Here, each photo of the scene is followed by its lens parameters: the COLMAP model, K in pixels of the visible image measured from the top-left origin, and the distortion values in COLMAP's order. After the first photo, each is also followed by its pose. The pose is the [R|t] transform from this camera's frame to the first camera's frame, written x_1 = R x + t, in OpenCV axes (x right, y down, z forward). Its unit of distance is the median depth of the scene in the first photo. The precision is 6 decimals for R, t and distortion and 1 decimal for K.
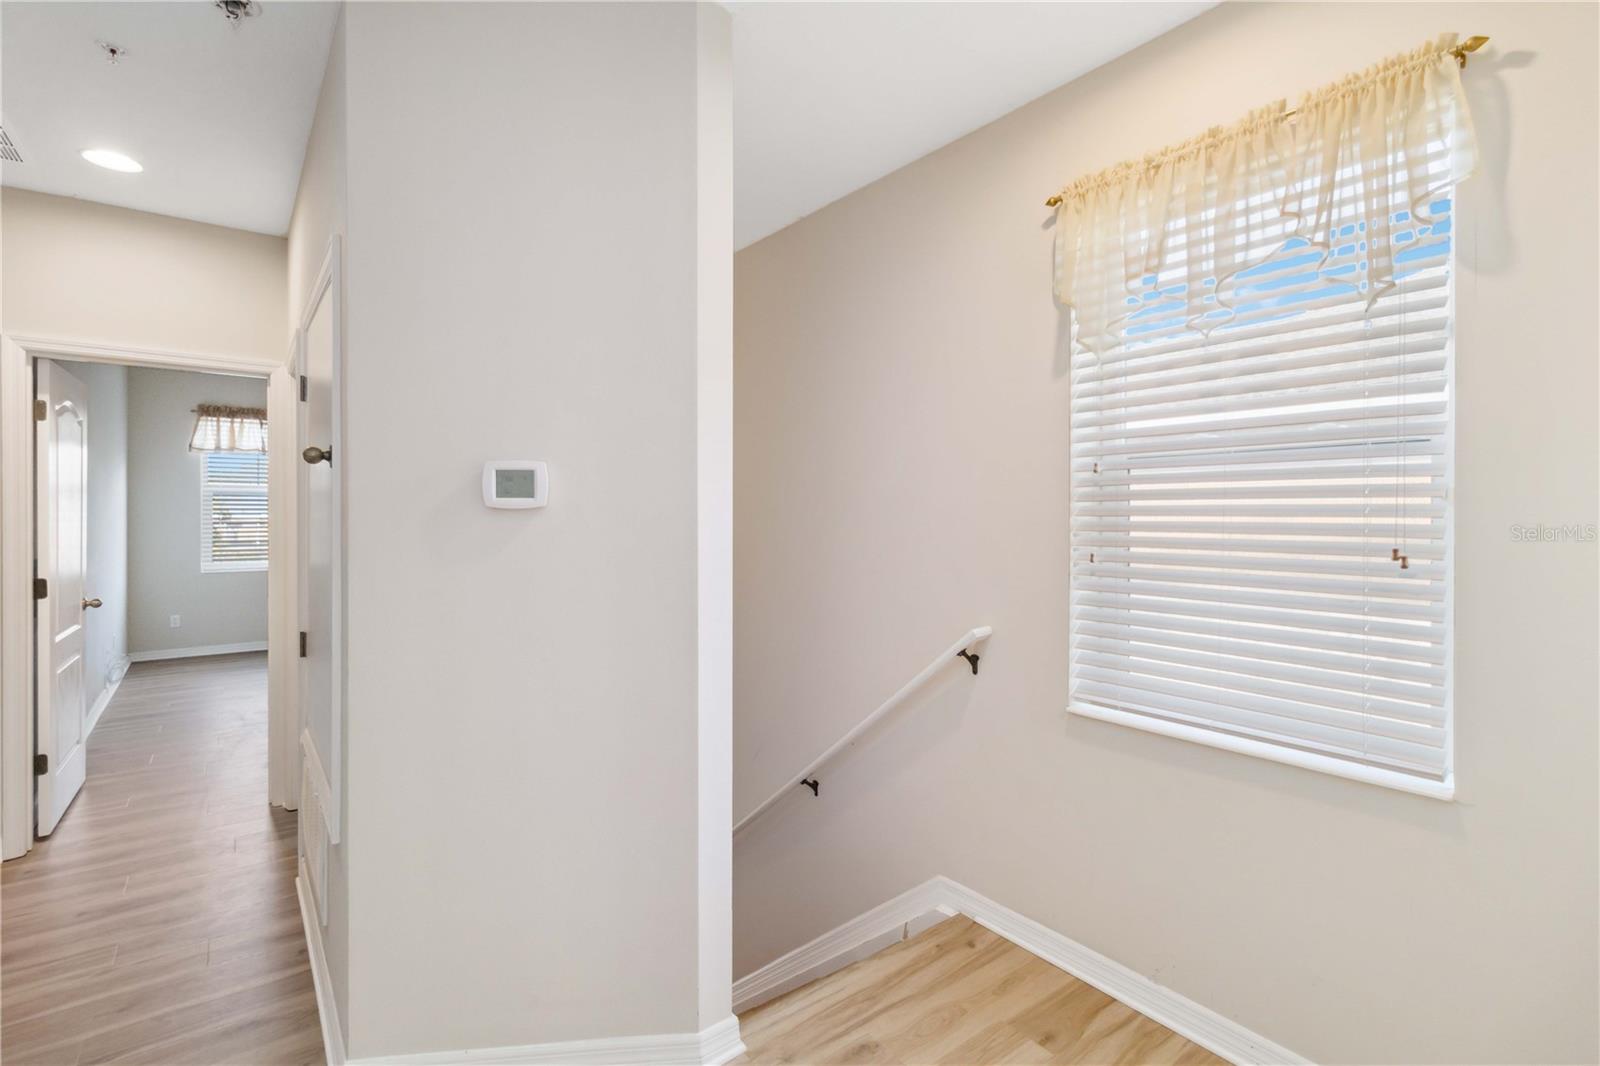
lens RADIAL K [[767.5, 0, 793.2], [0, 767.5, 525.0], [0, 0, 1]] dist [0.001359, 0.000676]
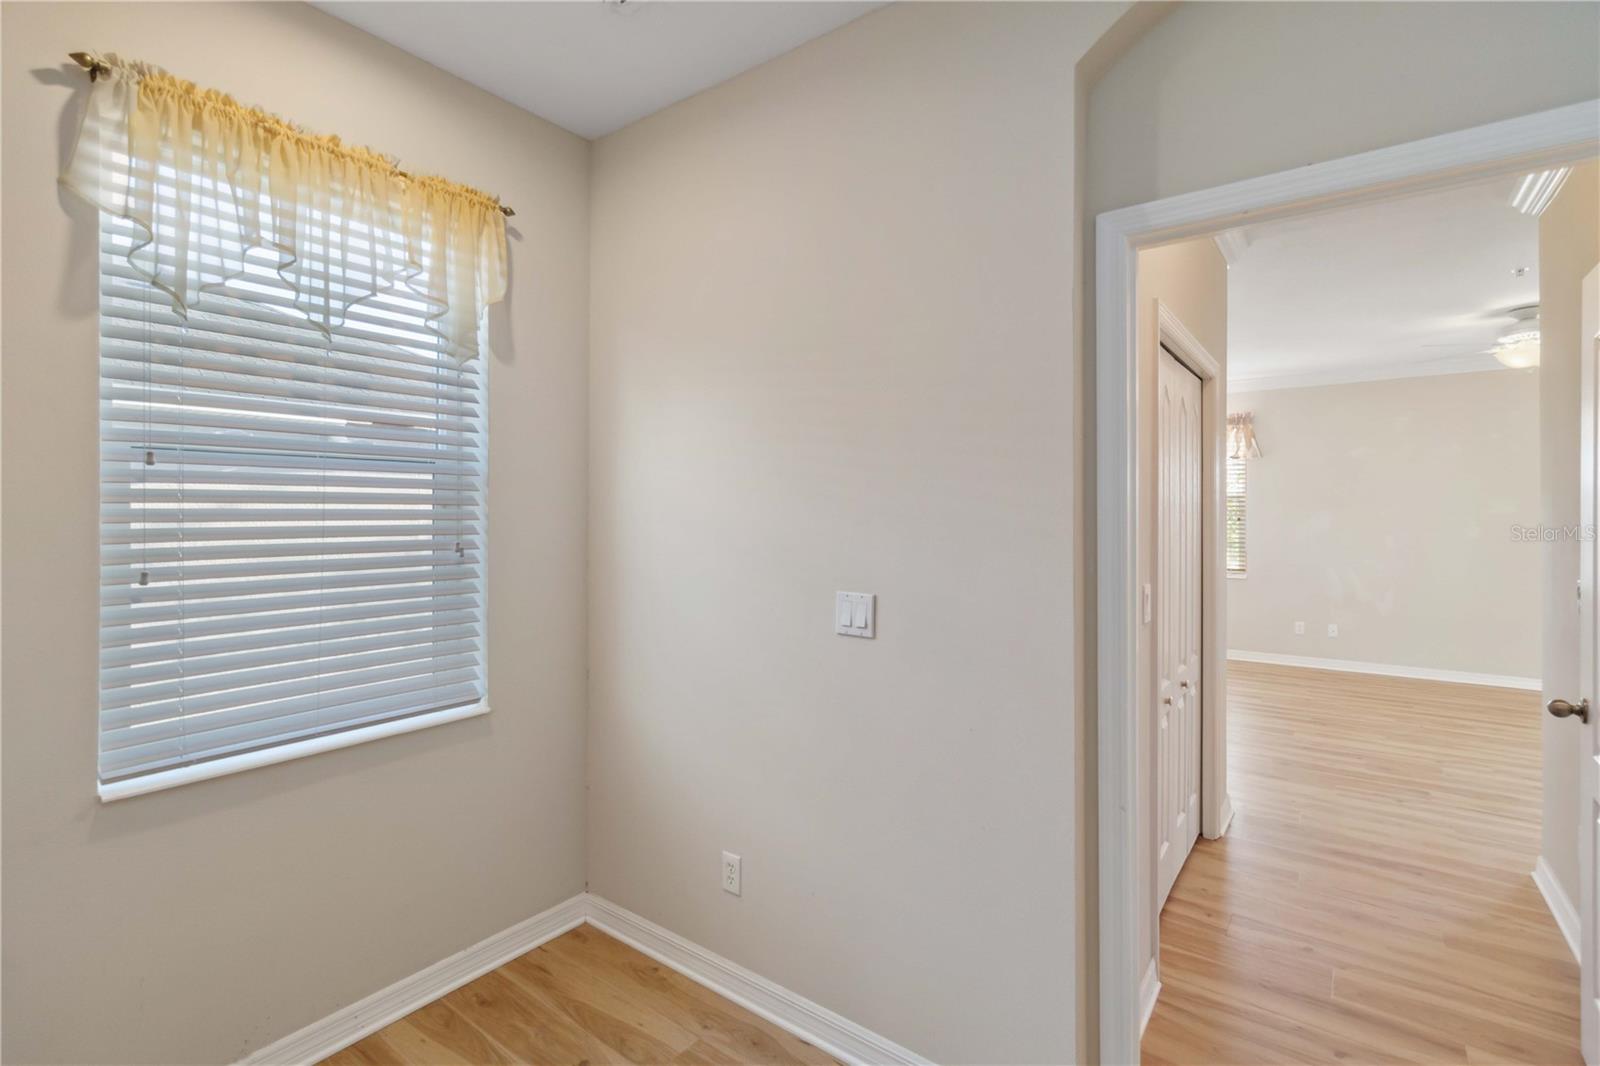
lens RADIAL K [[756.0, 0, 739.1], [0, 756.0, 525.1], [0, 0, 1]] dist [-0.003060, -0.000781]
pose [[-0.238836, -0.010227, 0.971006, -0.536876], [0.017979, 0.999727, 0.014952, -0.010462], [-0.970893, 0.021028, -0.238587, 0.715815]]
